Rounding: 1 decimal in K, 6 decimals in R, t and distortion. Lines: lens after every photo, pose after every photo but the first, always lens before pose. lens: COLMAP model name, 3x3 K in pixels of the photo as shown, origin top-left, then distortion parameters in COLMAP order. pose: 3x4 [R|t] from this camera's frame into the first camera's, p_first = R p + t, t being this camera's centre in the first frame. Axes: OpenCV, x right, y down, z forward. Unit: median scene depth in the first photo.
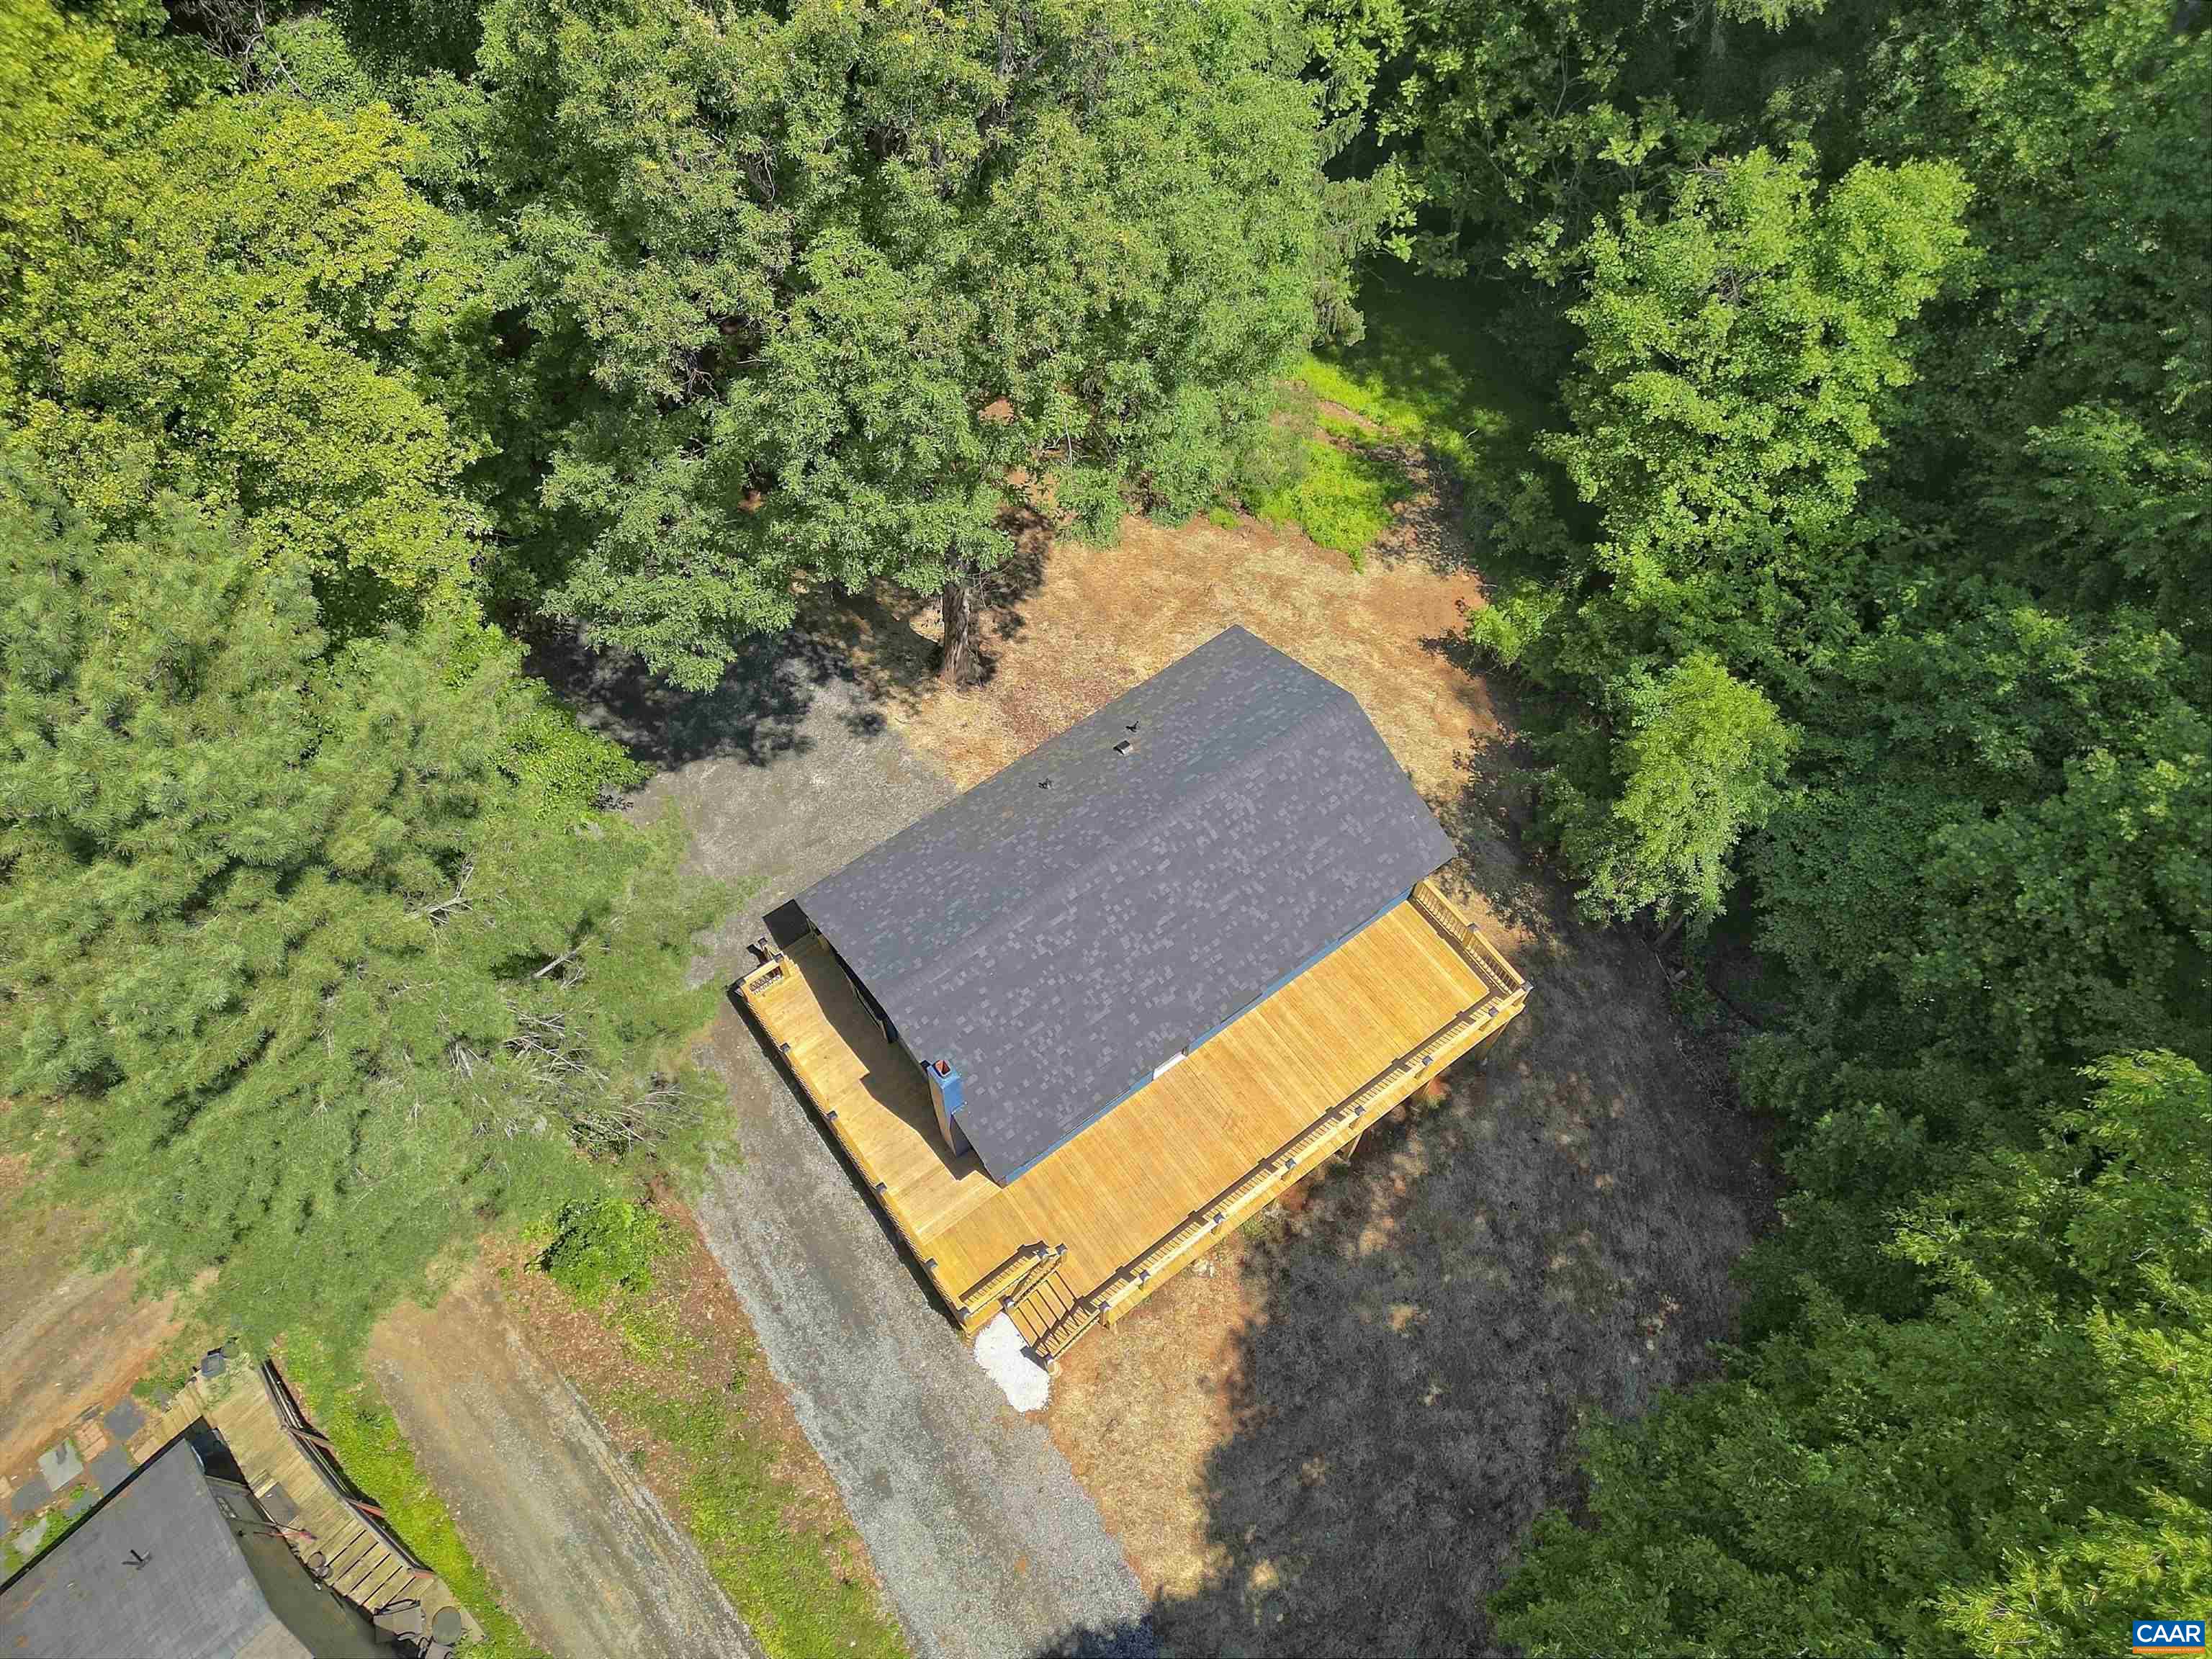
lens RADIAL K [[1546.9, 0, 1109.8], [0, 1546.9, 831.3], [0, 0, 1]] dist [0.073172, -0.067371]
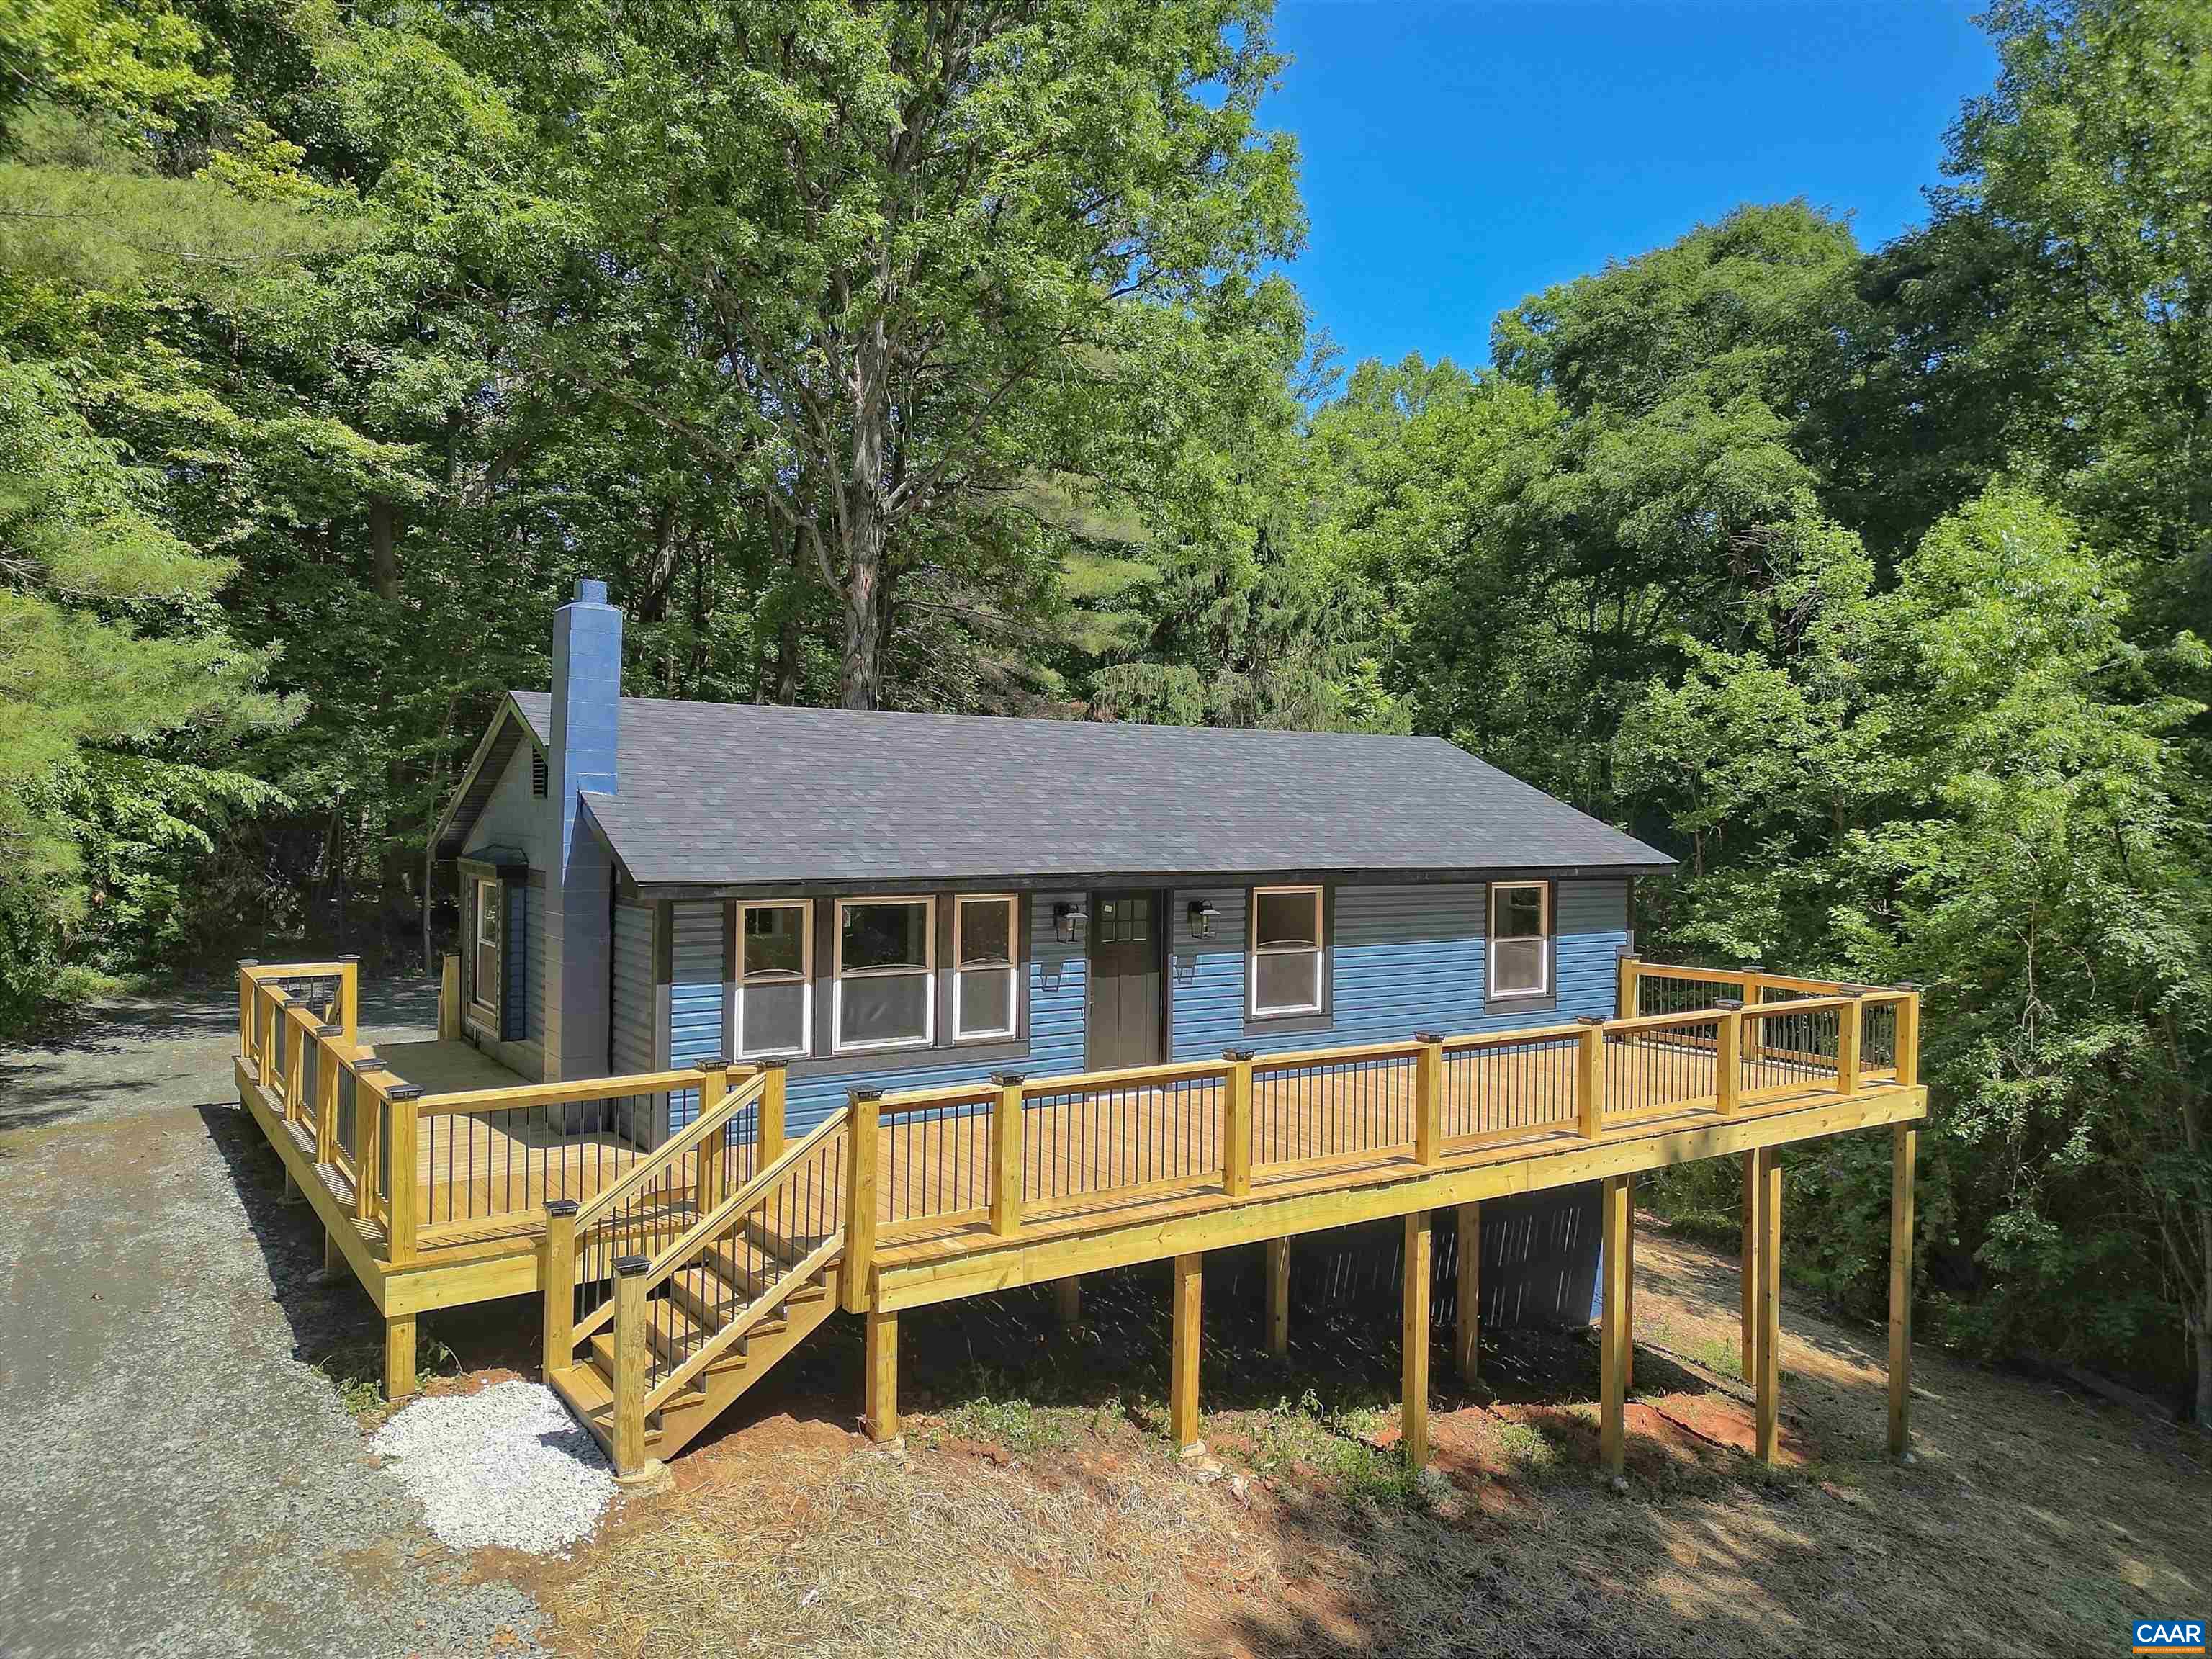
lens RADIAL K [[1546.9, 0, 1109.8], [0, 1546.9, 831.3], [0, 0, 1]] dist [0.073172, -0.067371]
pose [[0.998977, 0.005083, -0.044936, 0.054245], [-0.041178, 0.512968, -0.857419, 0.498910], [0.018693, 0.858392, 0.512653, 0.741110]]
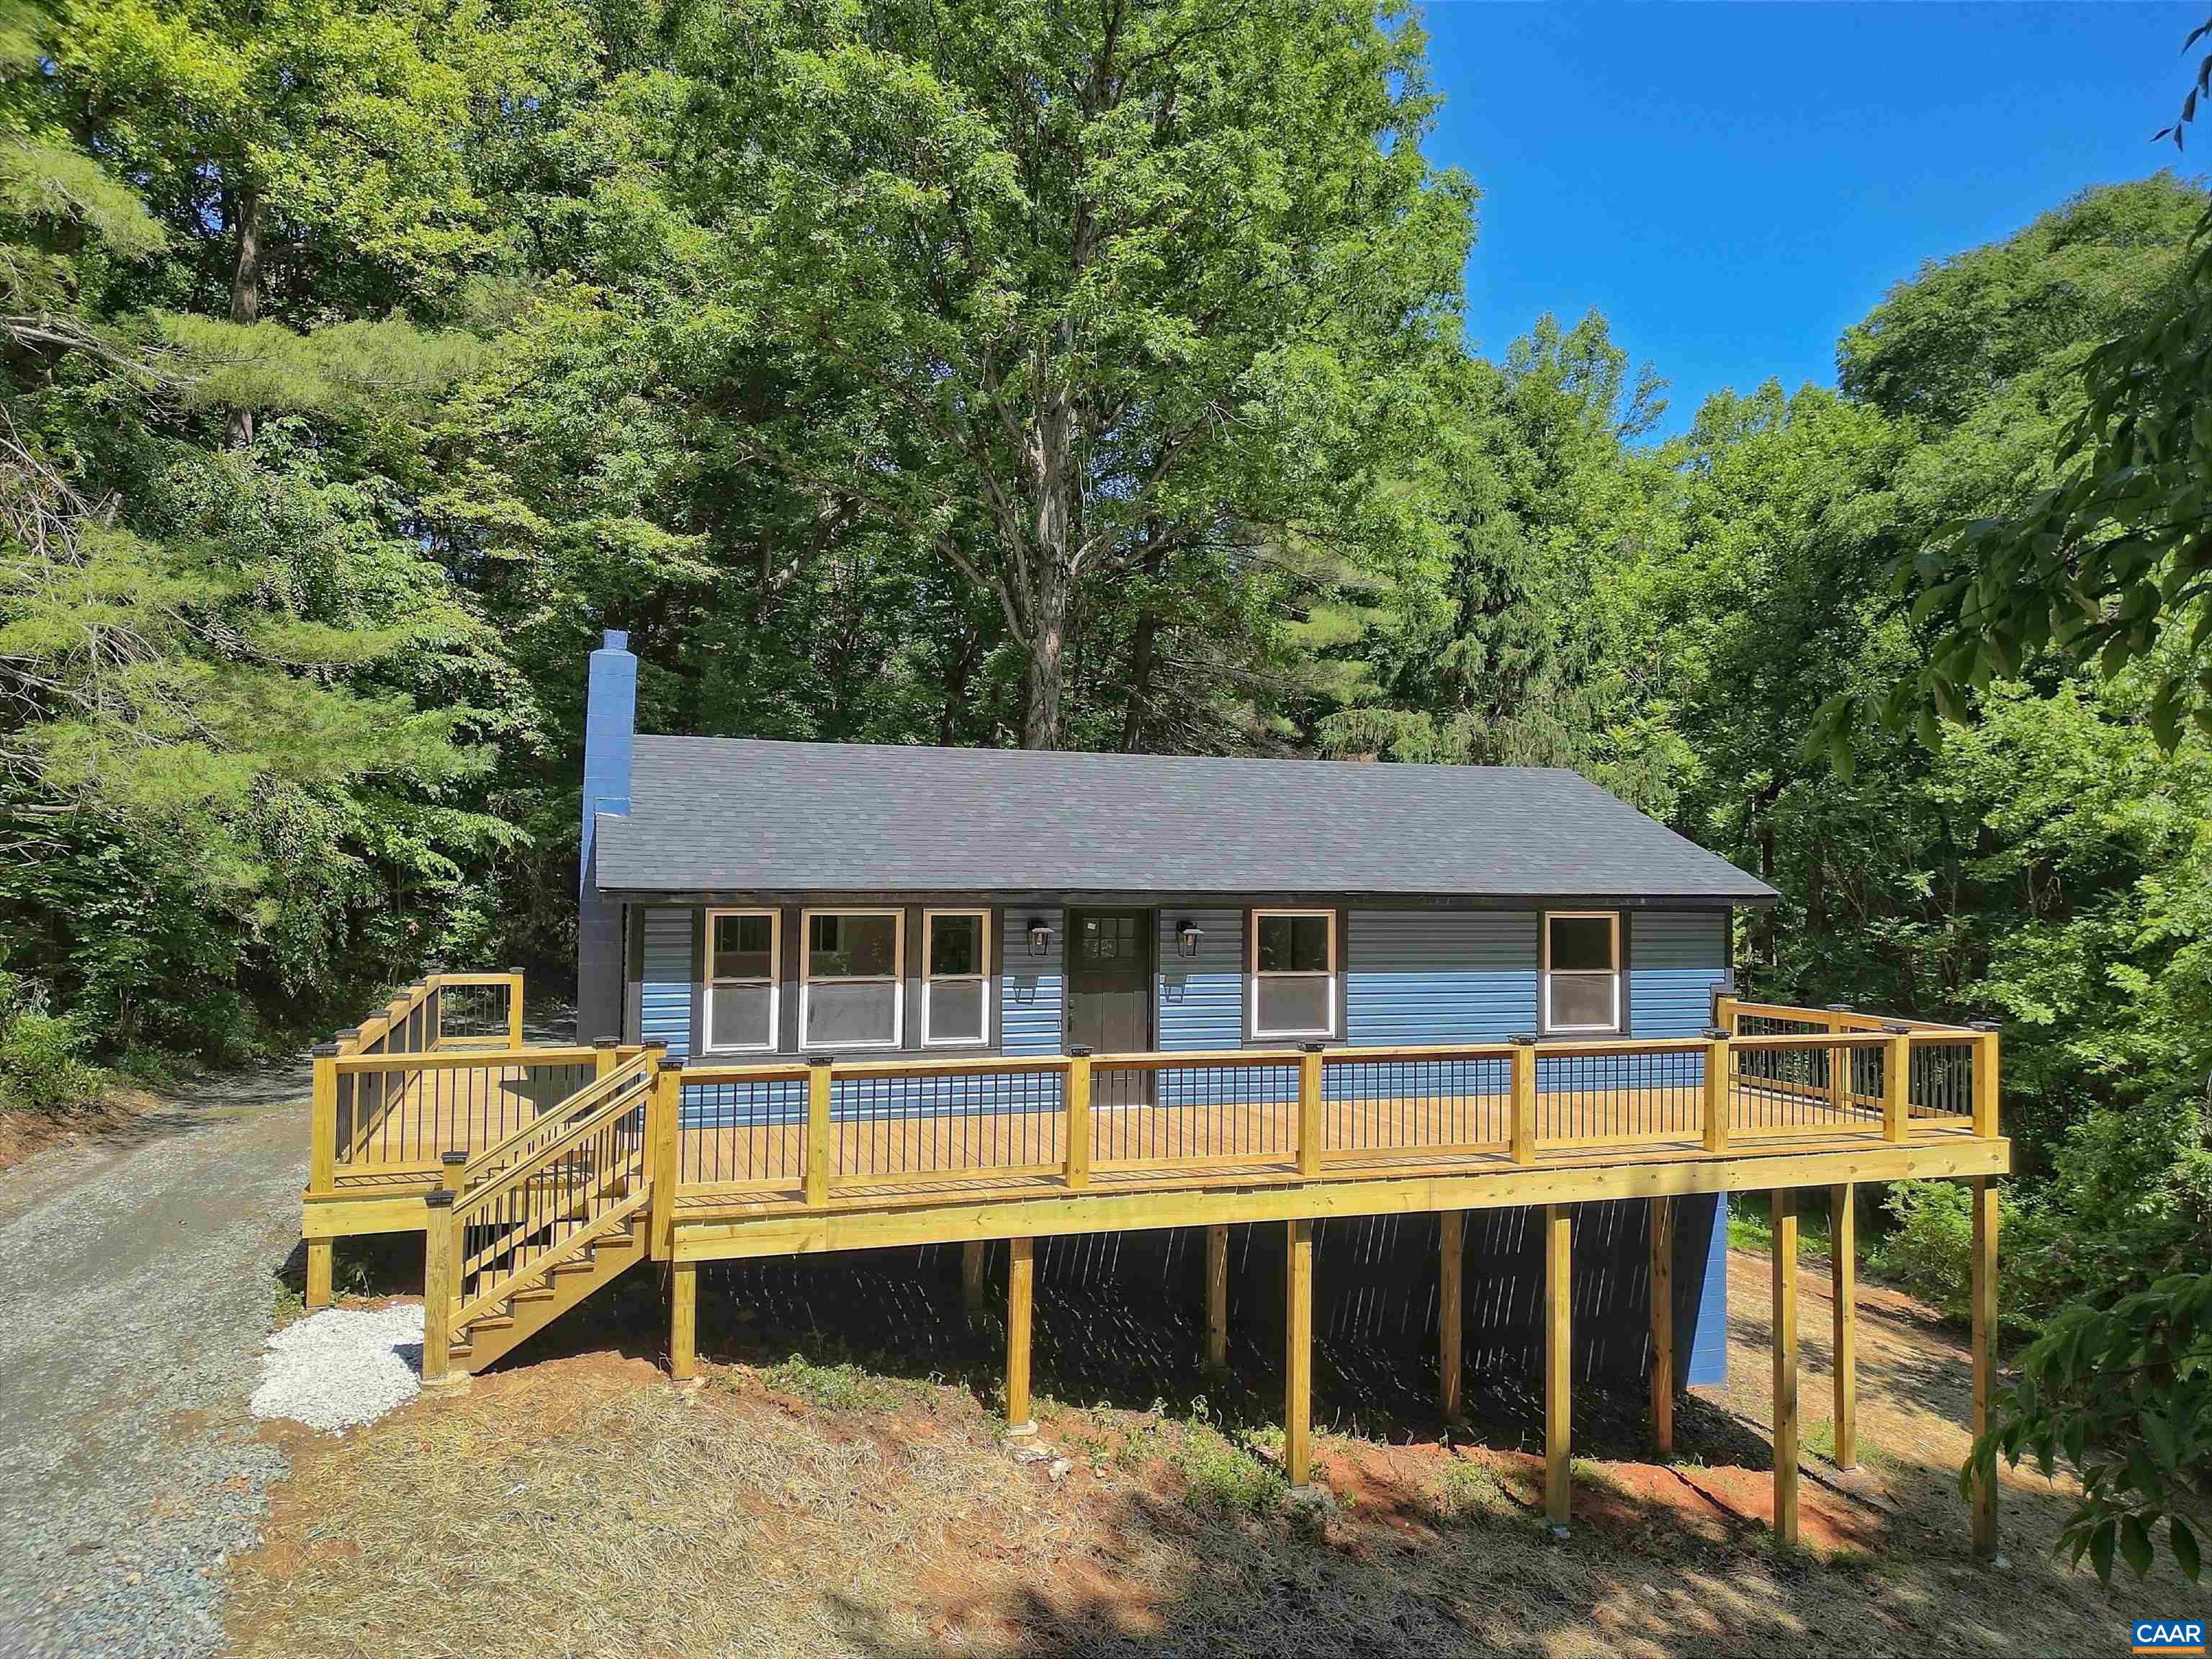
lens RADIAL K [[1550.0, 0, 1110.2], [0, 1550.0, 830.2], [0, 0, 1]] dist [0.071602, -0.066352]
pose [[0.951938, -0.004424, -0.306258, 0.180509], [-0.267365, 0.475821, -0.837920, 0.502657], [0.149431, 0.879531, 0.451770, 0.753998]]
